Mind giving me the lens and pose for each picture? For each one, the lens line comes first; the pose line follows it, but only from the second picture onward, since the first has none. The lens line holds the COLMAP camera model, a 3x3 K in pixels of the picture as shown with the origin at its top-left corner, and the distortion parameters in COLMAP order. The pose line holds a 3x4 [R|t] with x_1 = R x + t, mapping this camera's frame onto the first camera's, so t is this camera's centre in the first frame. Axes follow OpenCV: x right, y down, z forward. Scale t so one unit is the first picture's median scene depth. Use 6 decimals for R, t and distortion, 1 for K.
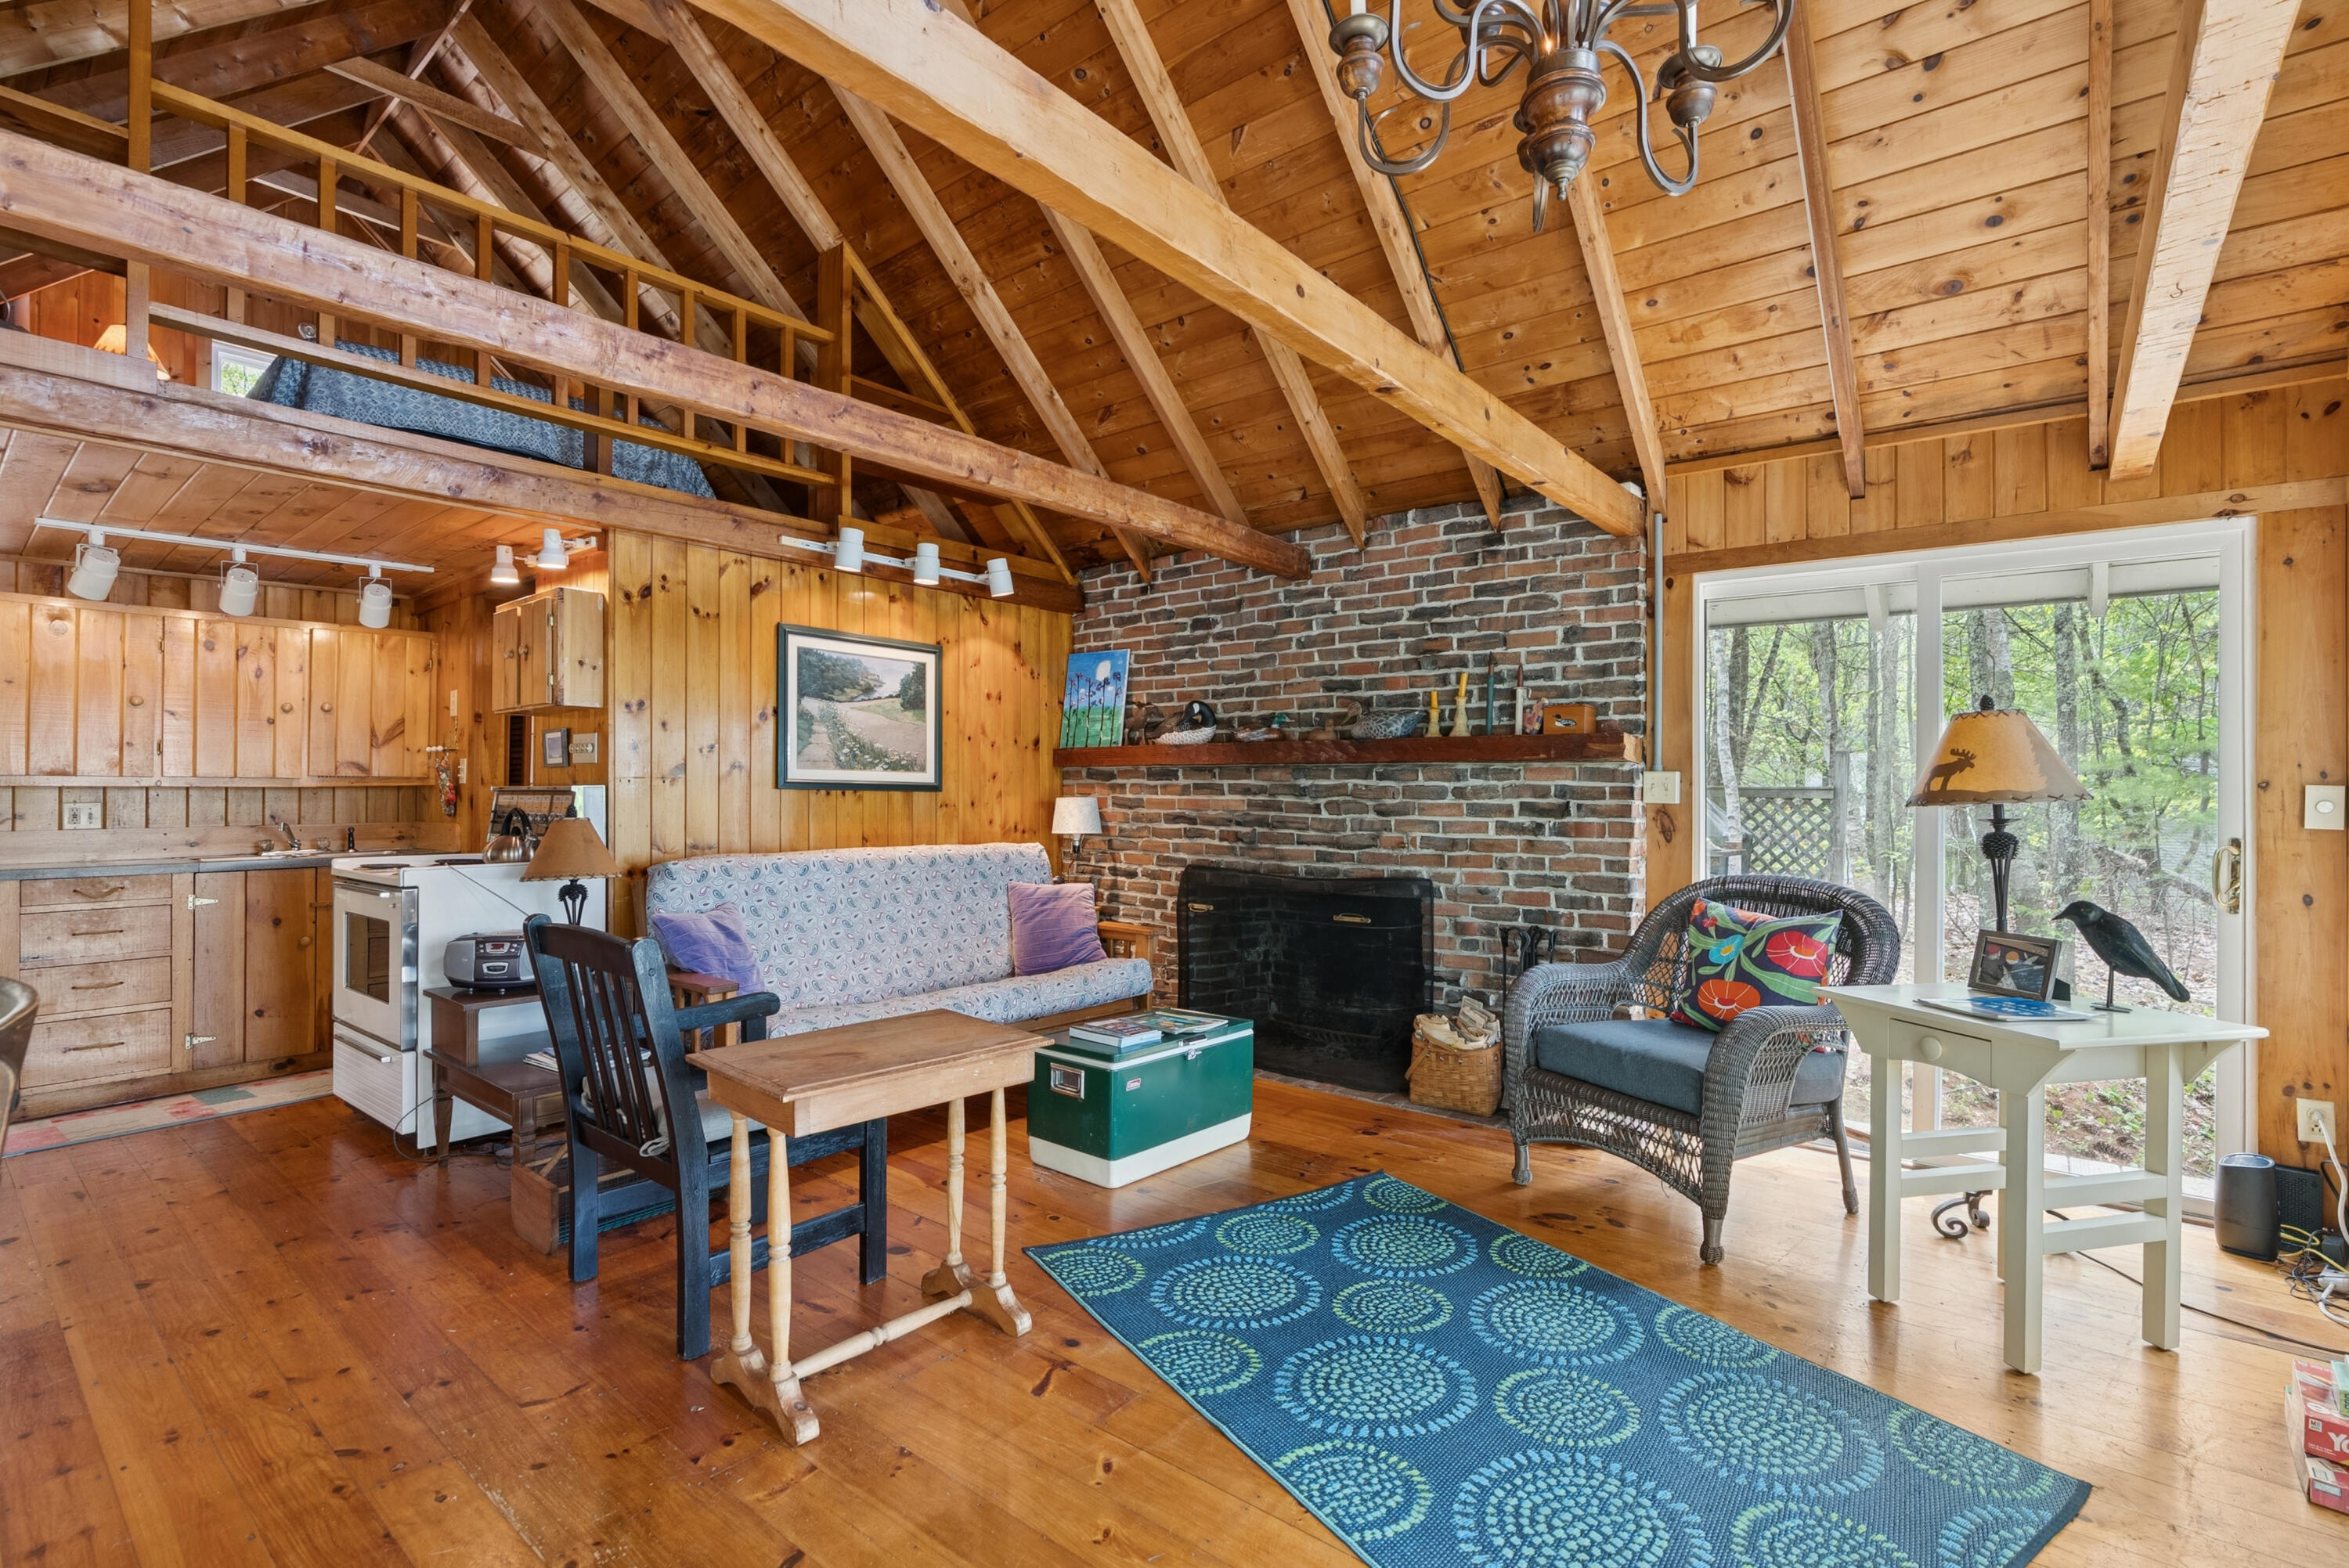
lens RADIAL K [[1076.8, 0, 1156.4], [0, 1076.8, 781.0], [0, 0, 1]] dist [-0.014207, 0.005845]
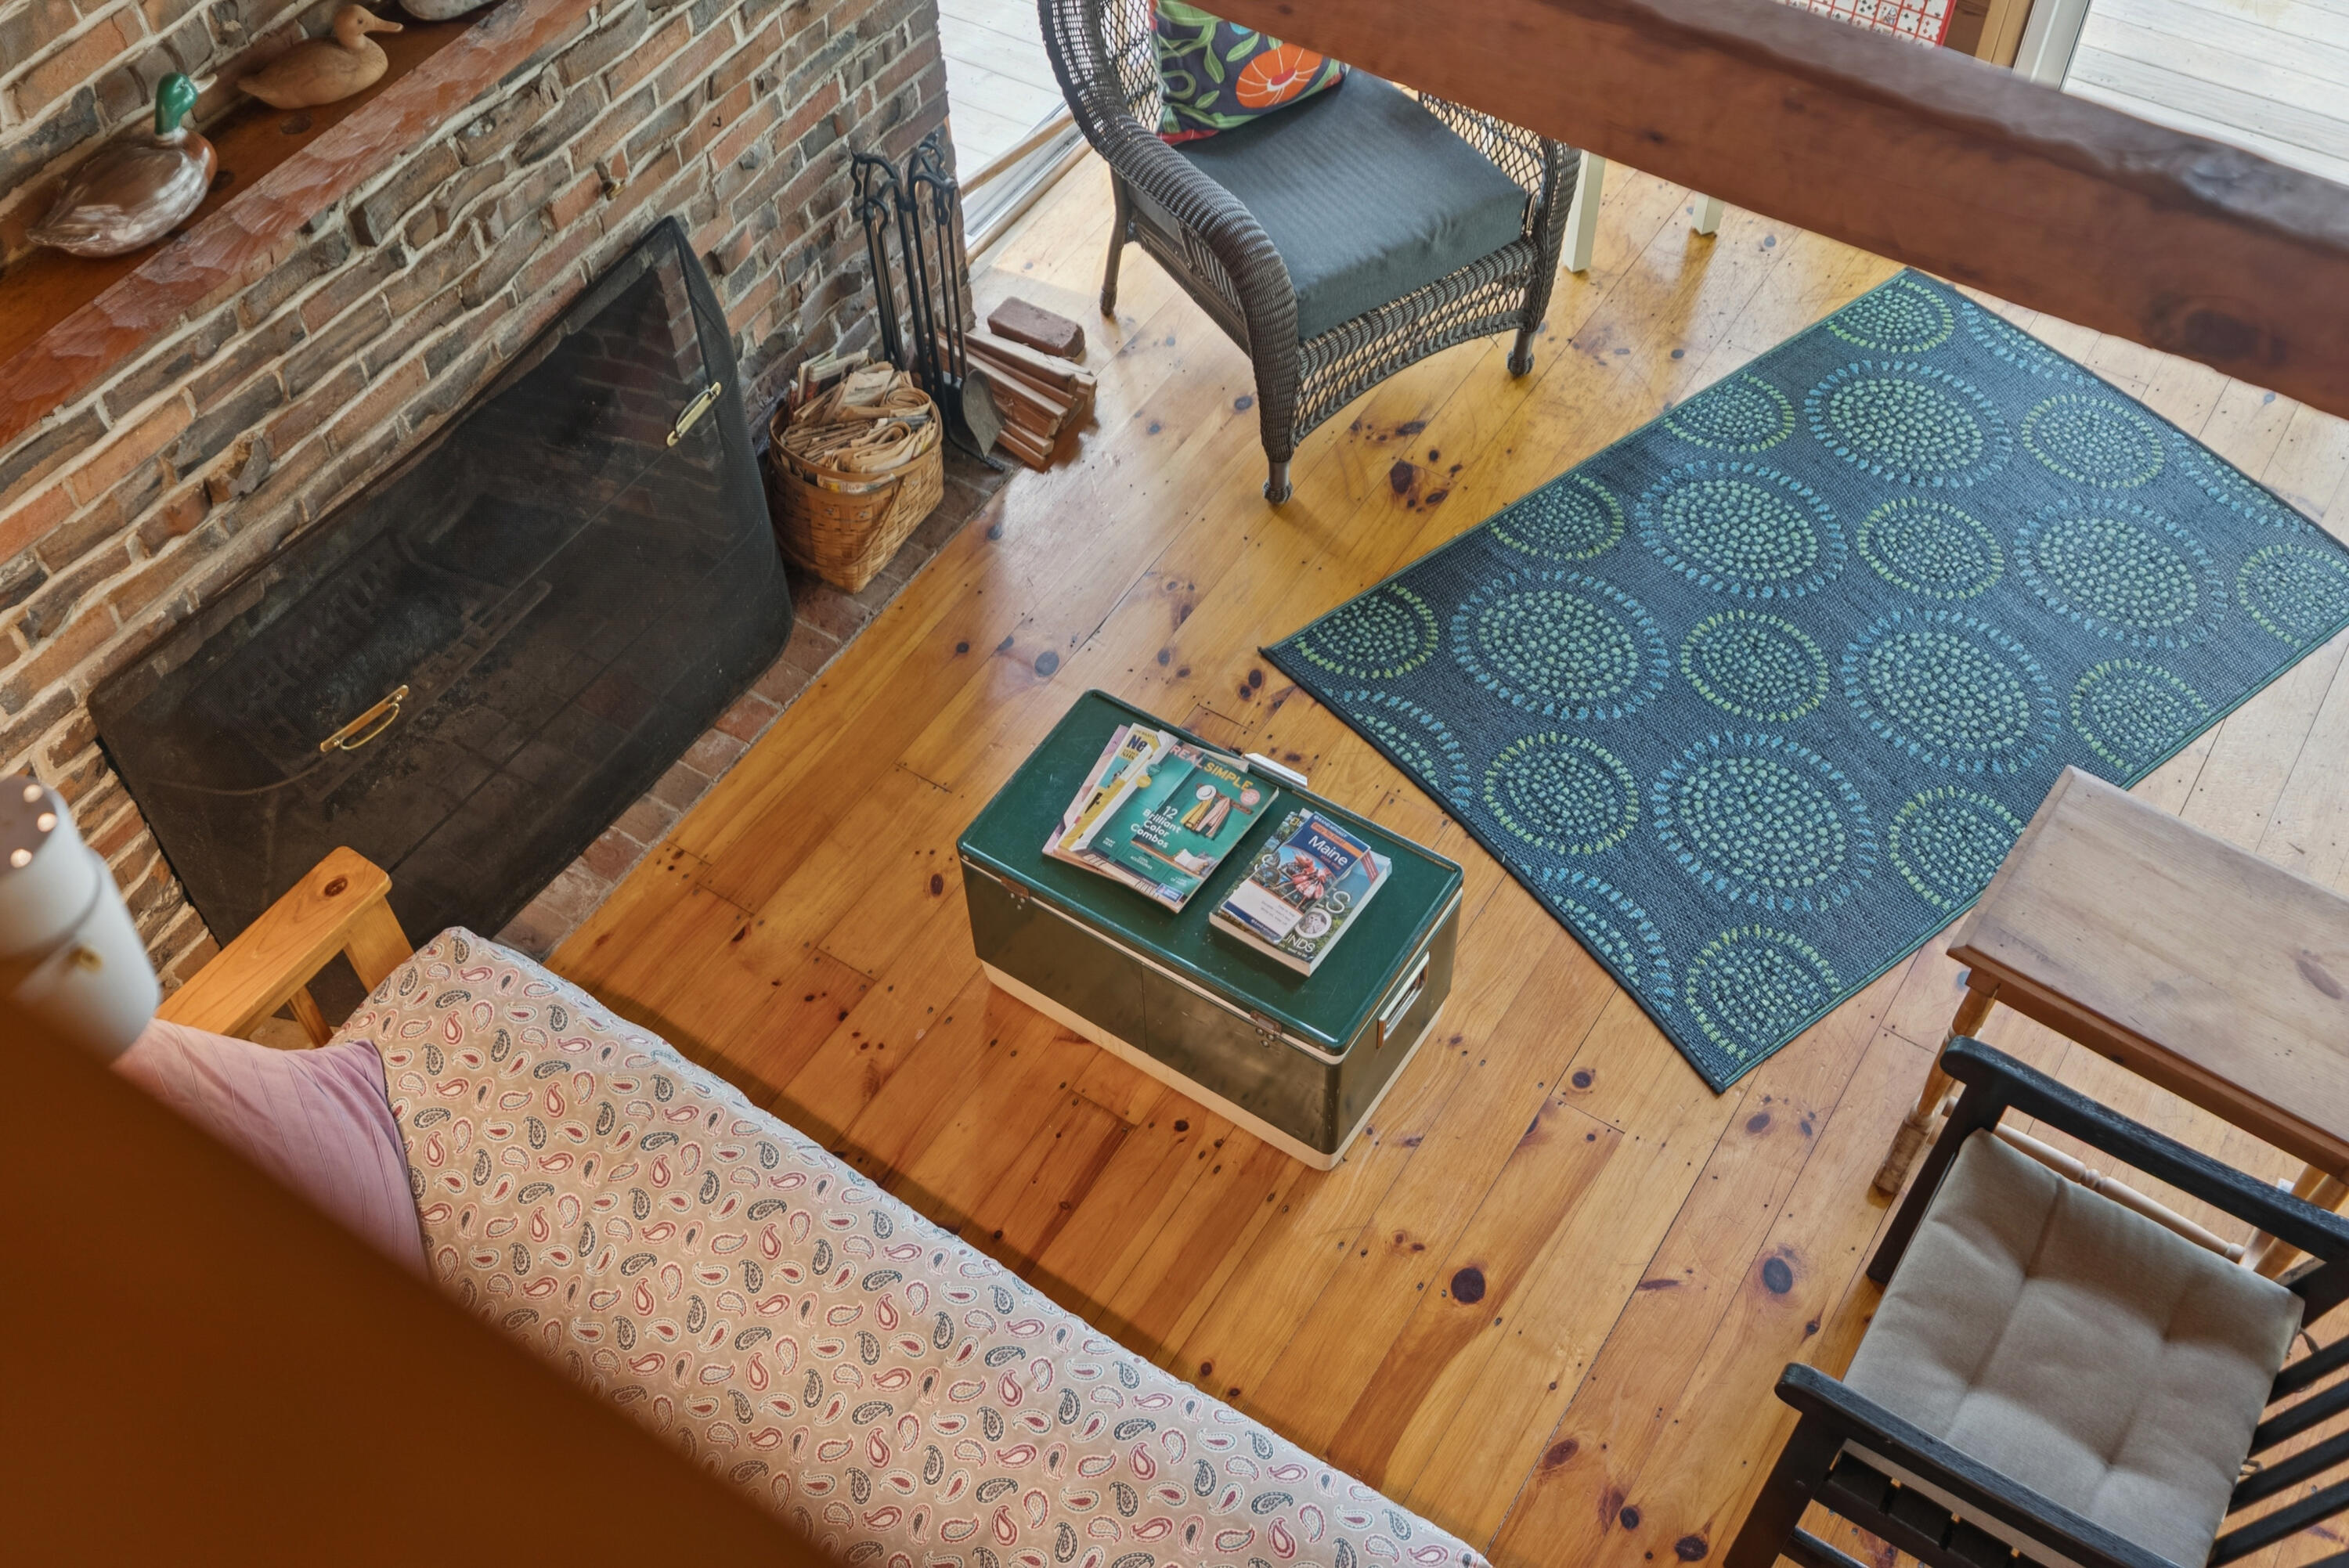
lens RADIAL K [[2251.2, 0, 1111.2], [0, 2251.2, 797.4], [0, 0, 1]] dist [0.013174, 0.000000]
pose [[-0.111759, -0.792349, 0.599745, -0.451903], [0.023420, 0.601258, 0.798712, -0.450213], [-0.993459, 0.103309, -0.048639, 0.857936]]
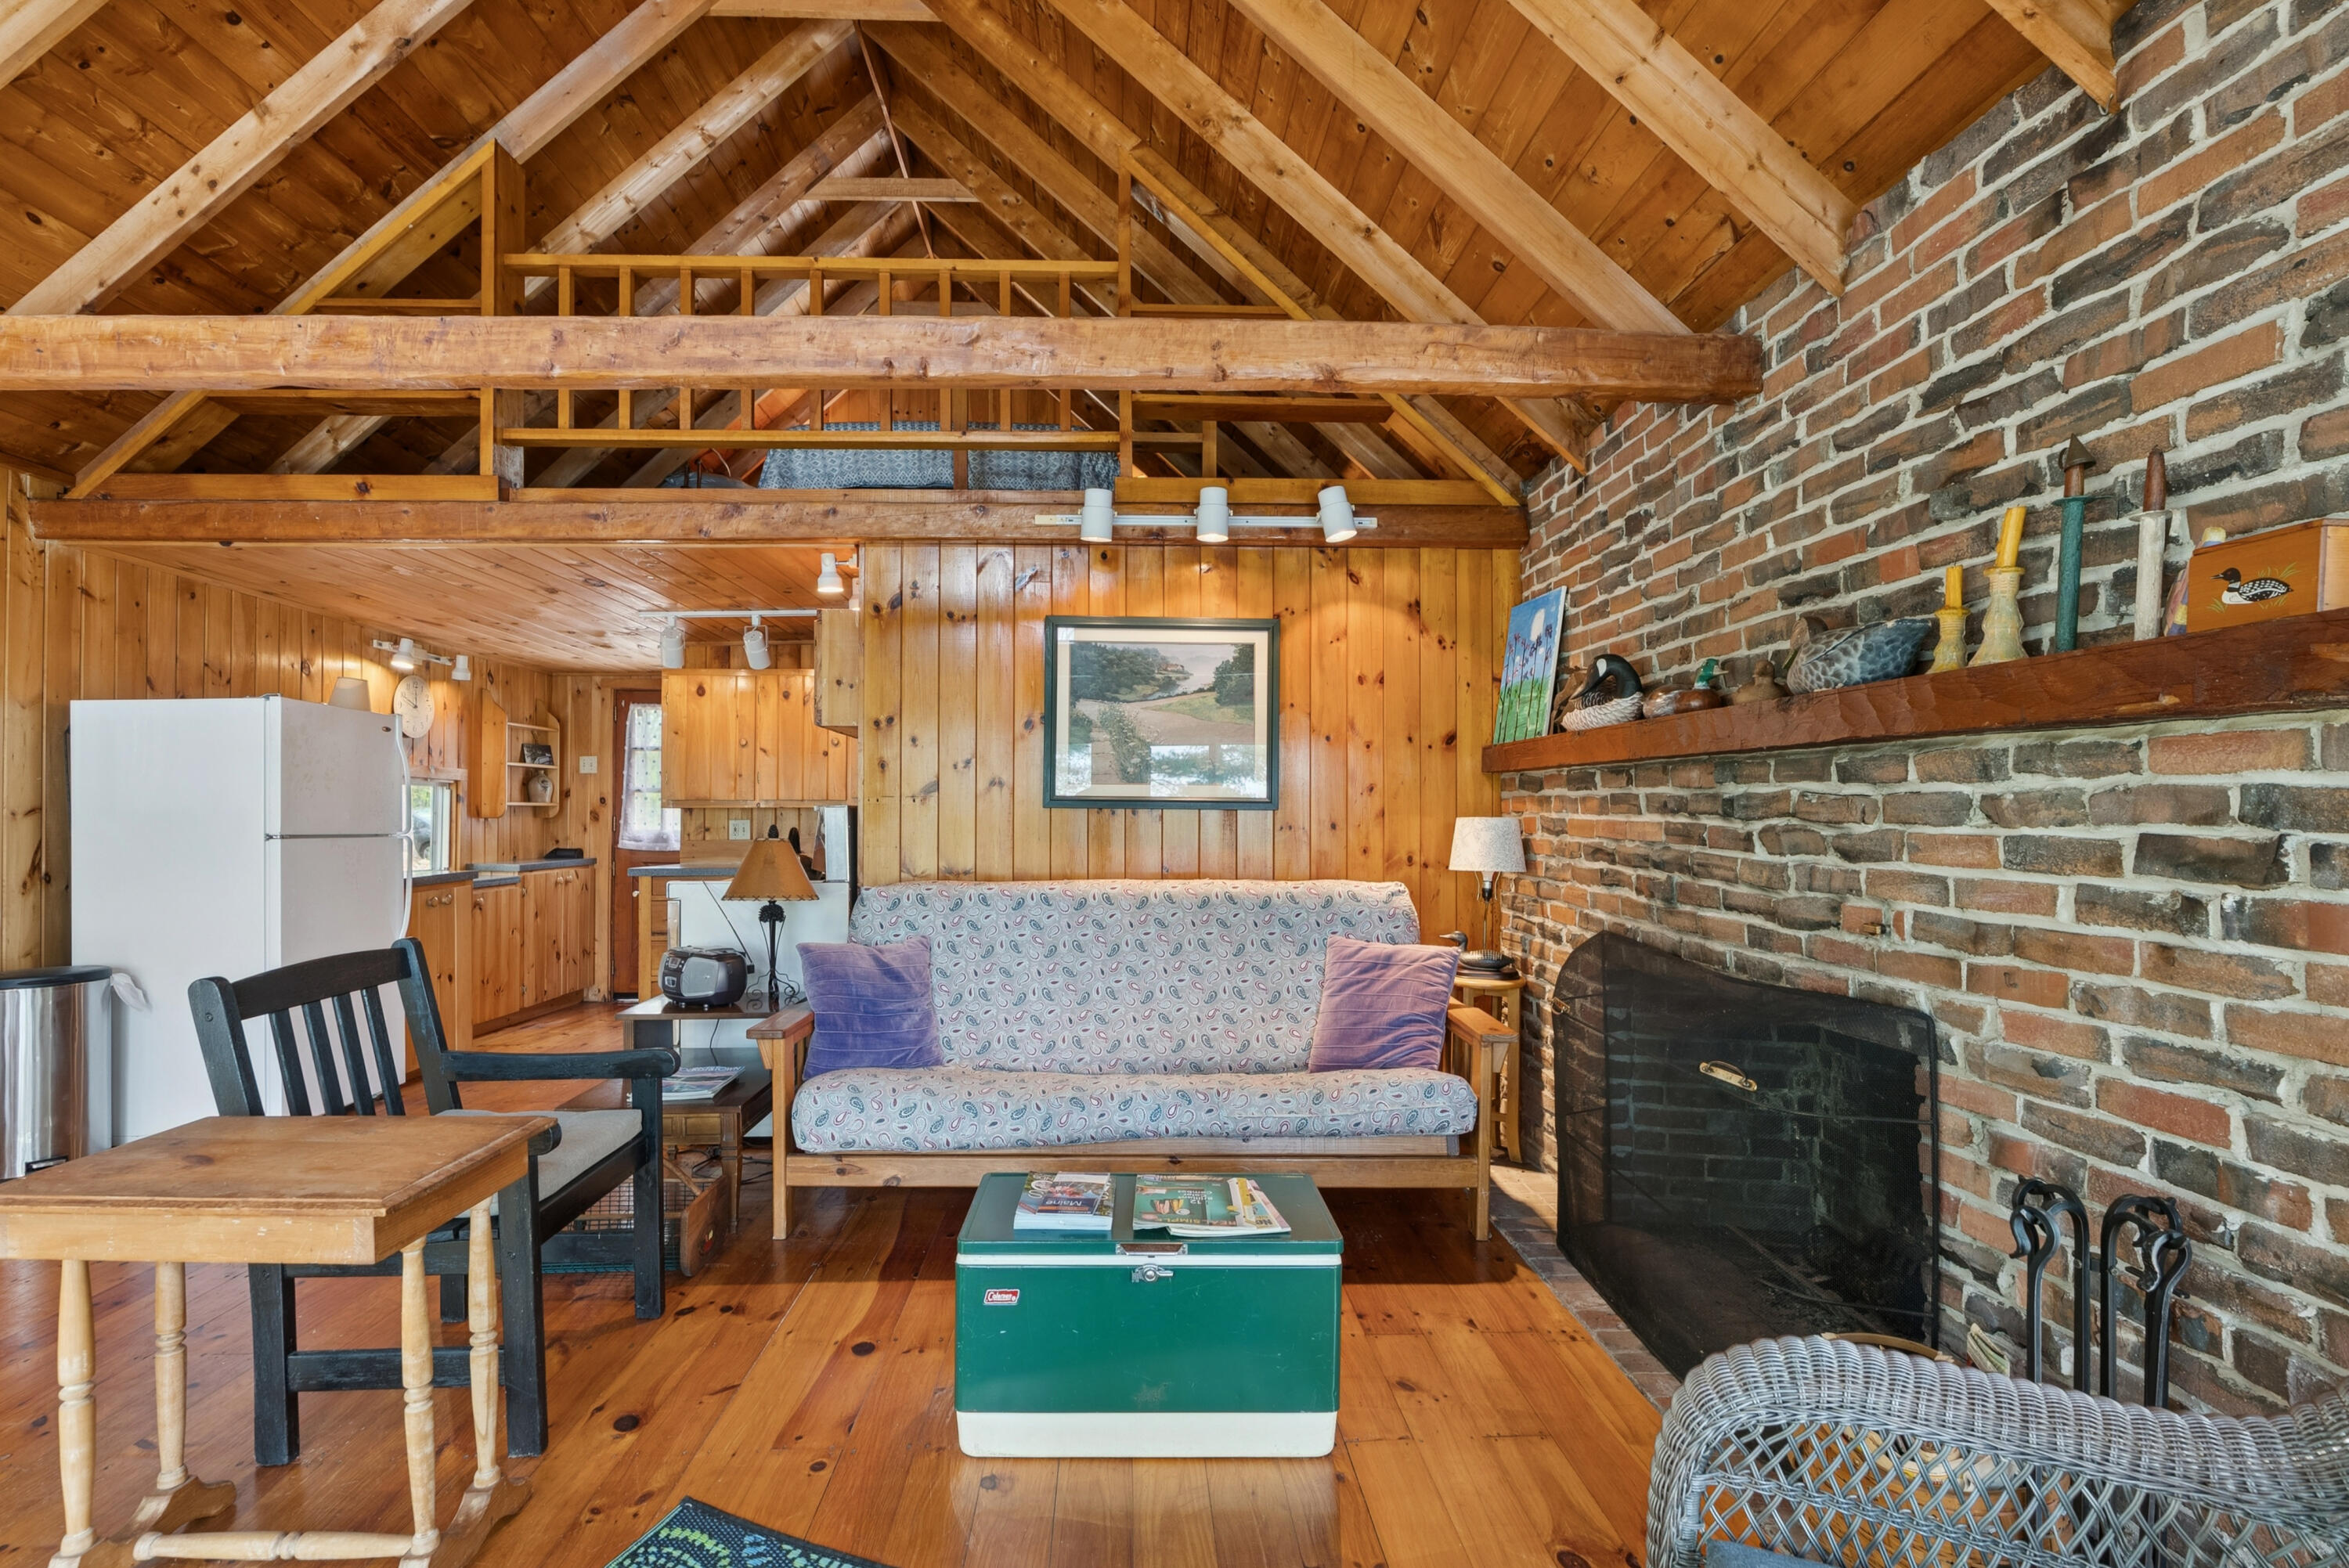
lens RADIAL K [[1076.8, 0, 1152.8], [0, 1076.8, 802.9], [0, 0, 1]] dist [-0.014207, 0.005845]
pose [[0.671245, -0.007883, -0.741194, 0.346880], [0.012318, 0.999924, 0.000521, 0.004149], [0.741133, -0.009480, 0.671291, 0.473528]]
